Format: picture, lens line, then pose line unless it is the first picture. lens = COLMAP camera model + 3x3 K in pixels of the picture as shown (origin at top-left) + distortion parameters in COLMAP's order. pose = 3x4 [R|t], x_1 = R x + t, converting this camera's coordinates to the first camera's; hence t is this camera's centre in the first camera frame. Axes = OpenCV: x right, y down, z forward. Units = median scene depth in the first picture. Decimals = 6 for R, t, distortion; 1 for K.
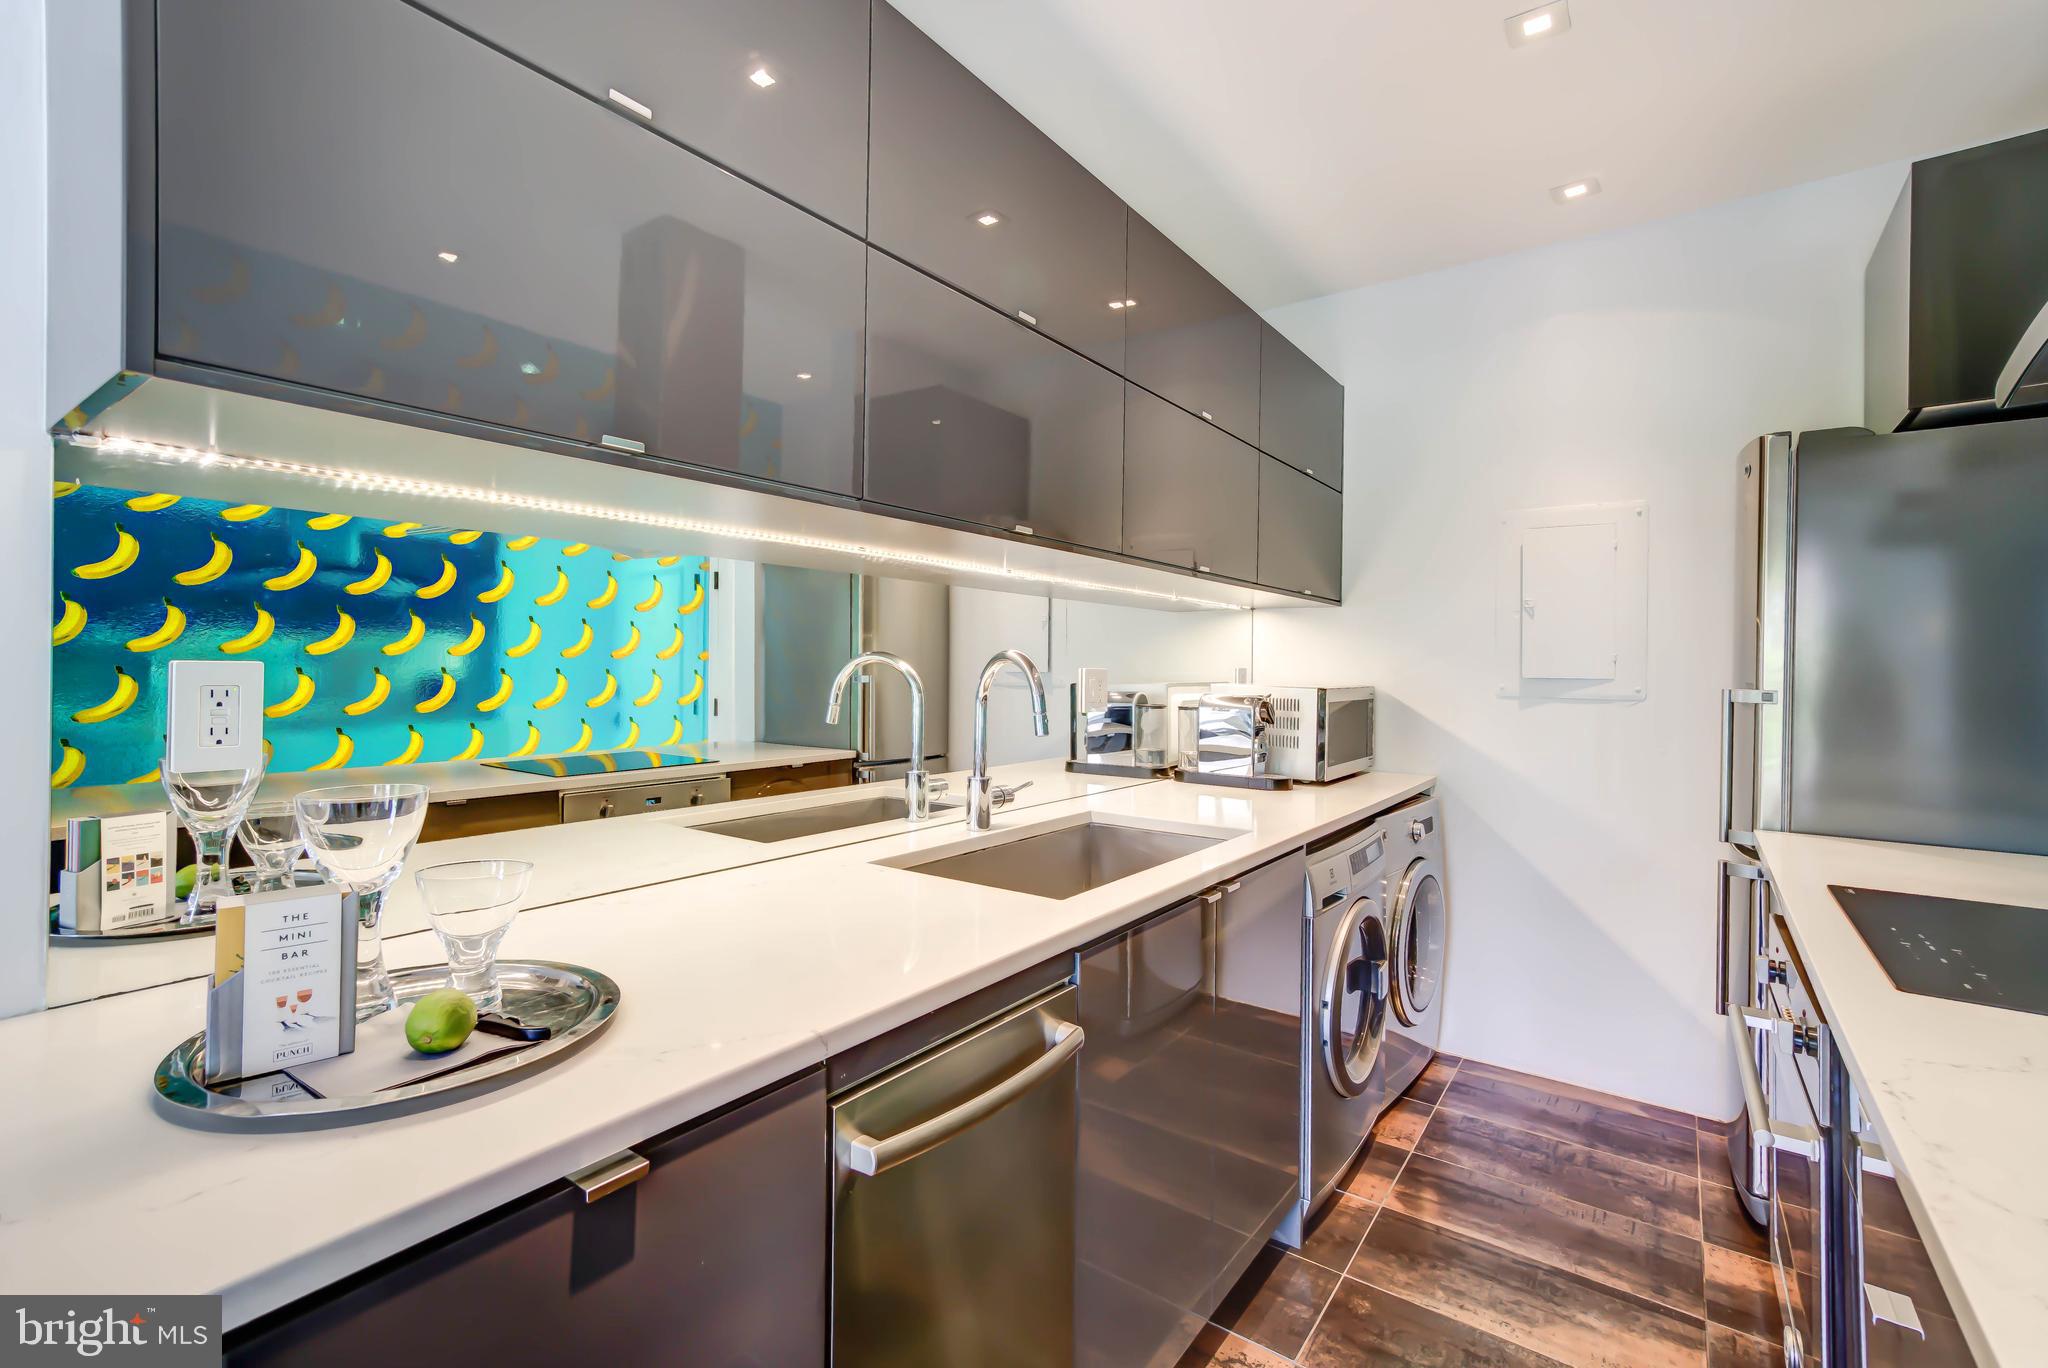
lens RADIAL K [[895.6, 0, 1015.8], [0, 895.6, 653.3], [0, 0, 1]] dist [-0.008928, 0.002691]
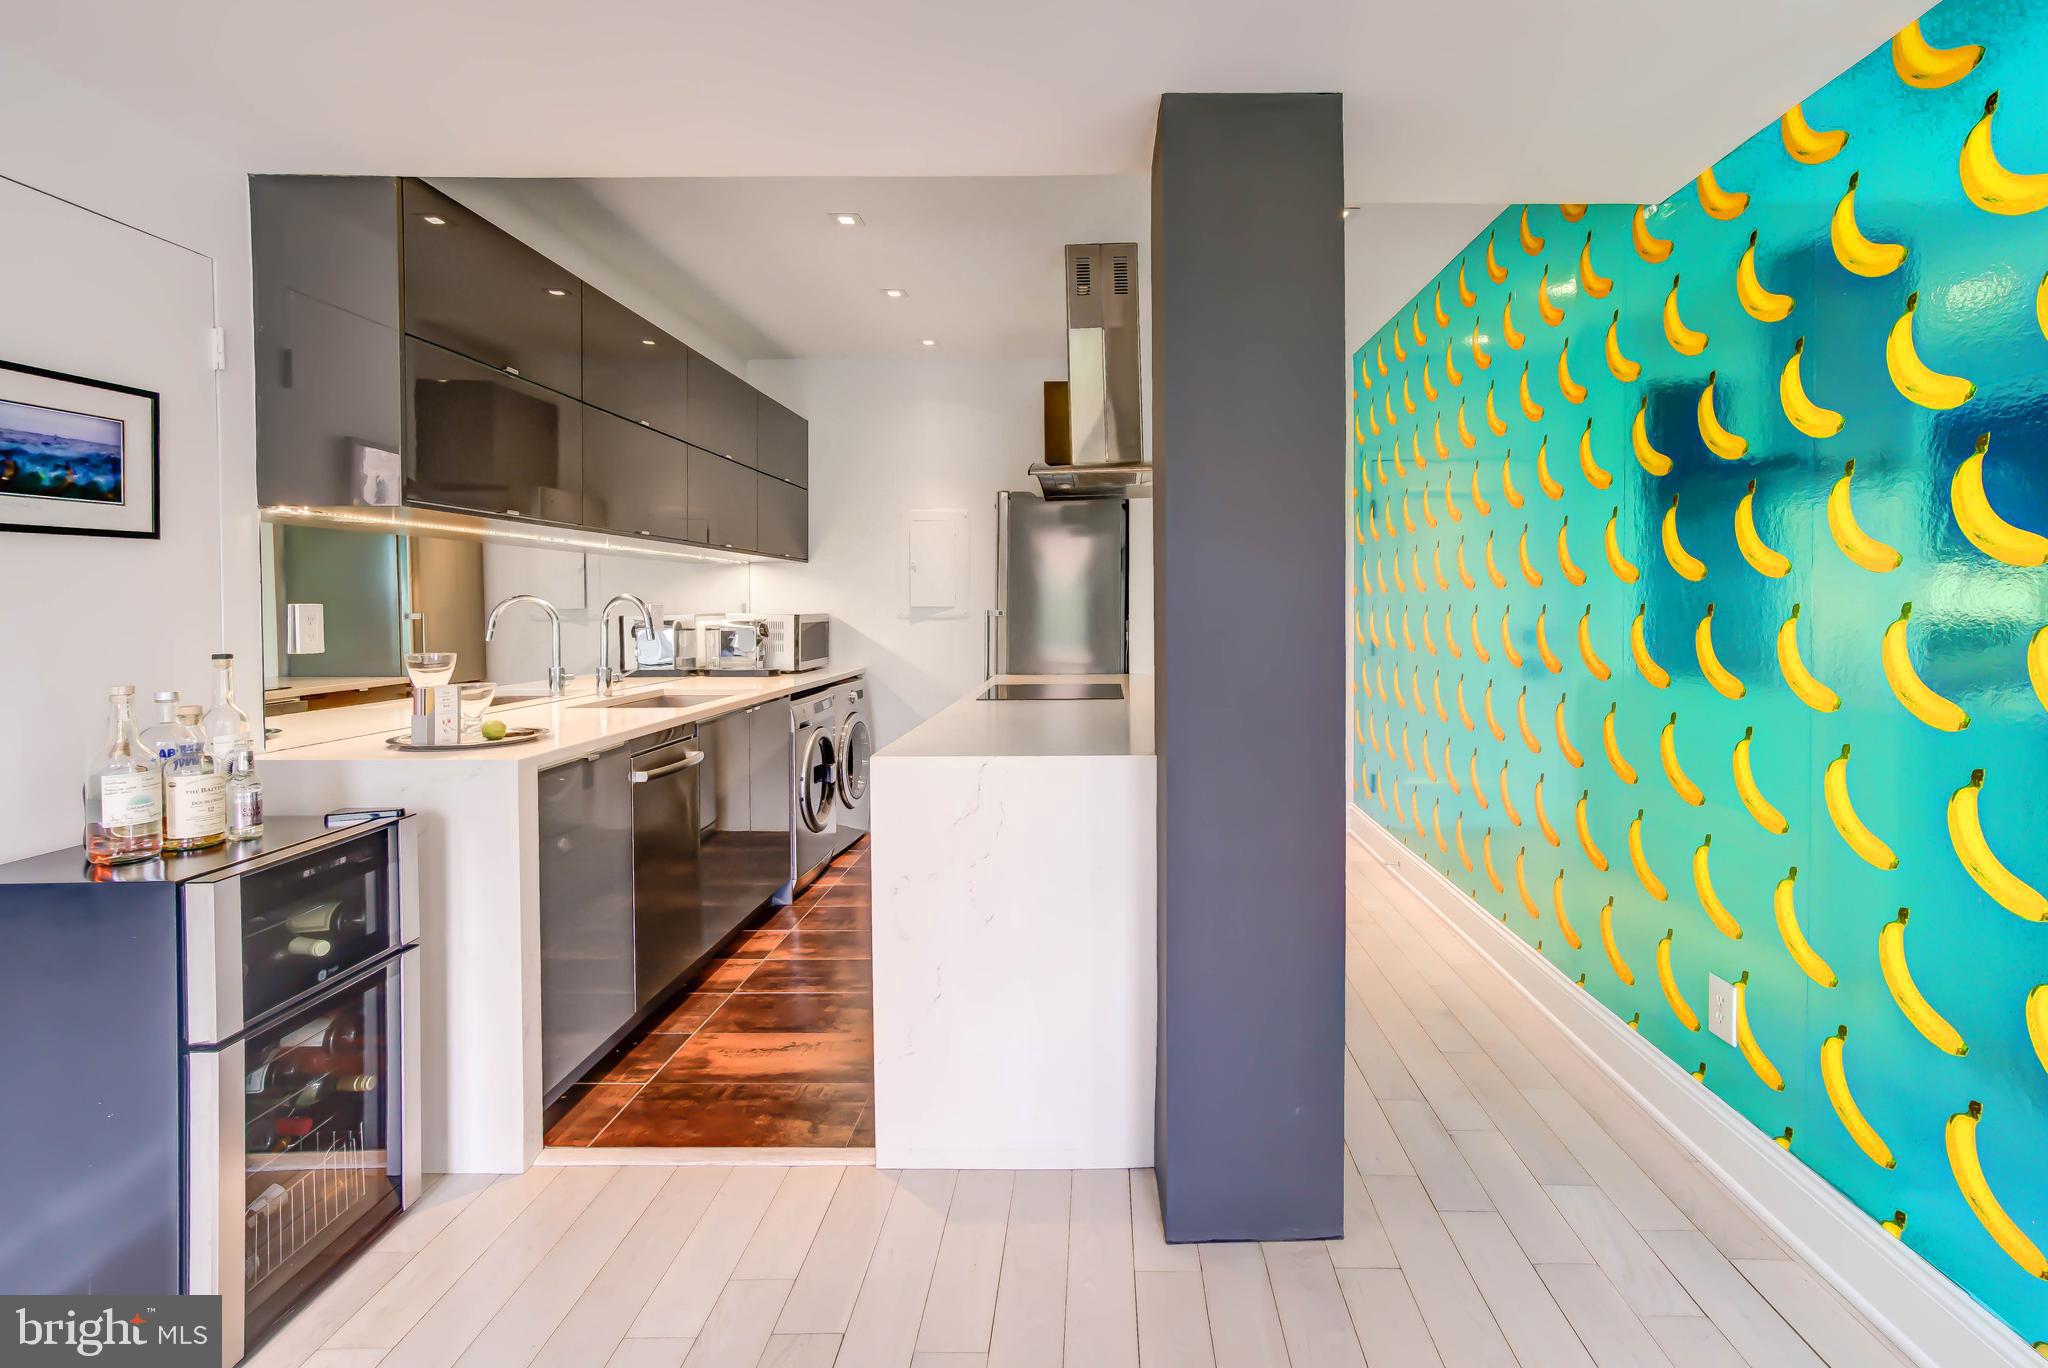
lens RADIAL K [[965.0, 0, 1091.6], [0, 965.0, 616.5], [0, 0, 1]] dist [-0.001950, 0.001062]
pose [[0.807538, -0.022908, 0.589371, -0.280674], [0.005629, 0.999499, 0.031138, -0.010427], [-0.589789, -0.021828, 0.807262, -0.794334]]
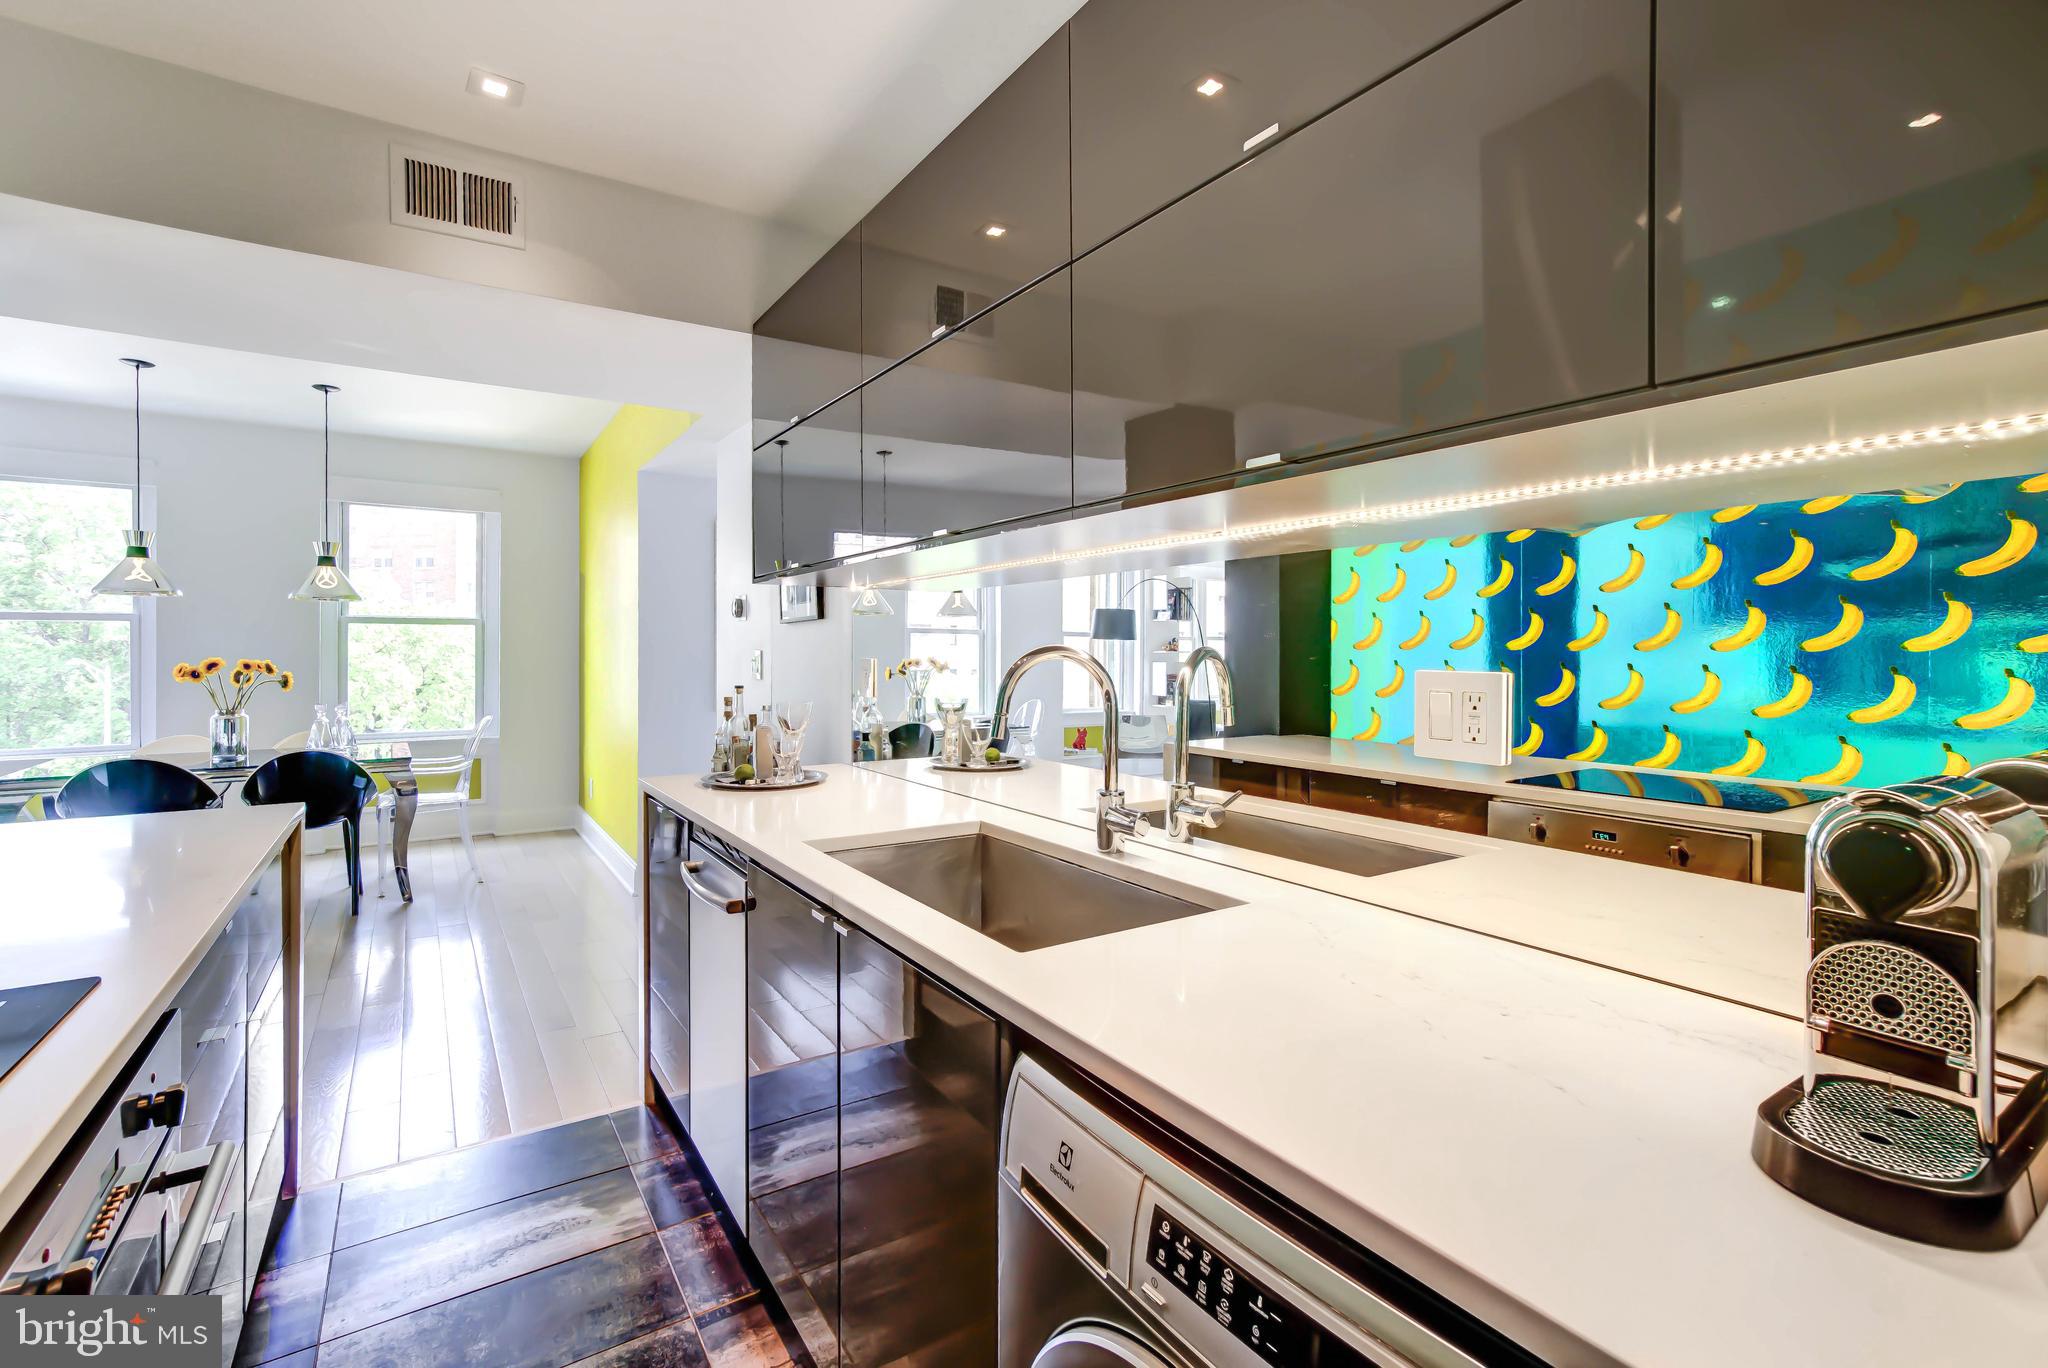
lens RADIAL K [[895.6, 0, 975.4], [0, 895.6, 666.4], [0, 0, 1]] dist [-0.008928, 0.002691]
pose [[-0.364820, 0.006610, -0.931055, 0.597920], [0.006925, 0.999966, 0.004386, 0.010532], [0.931052, -0.004848, -0.364853, 0.883106]]
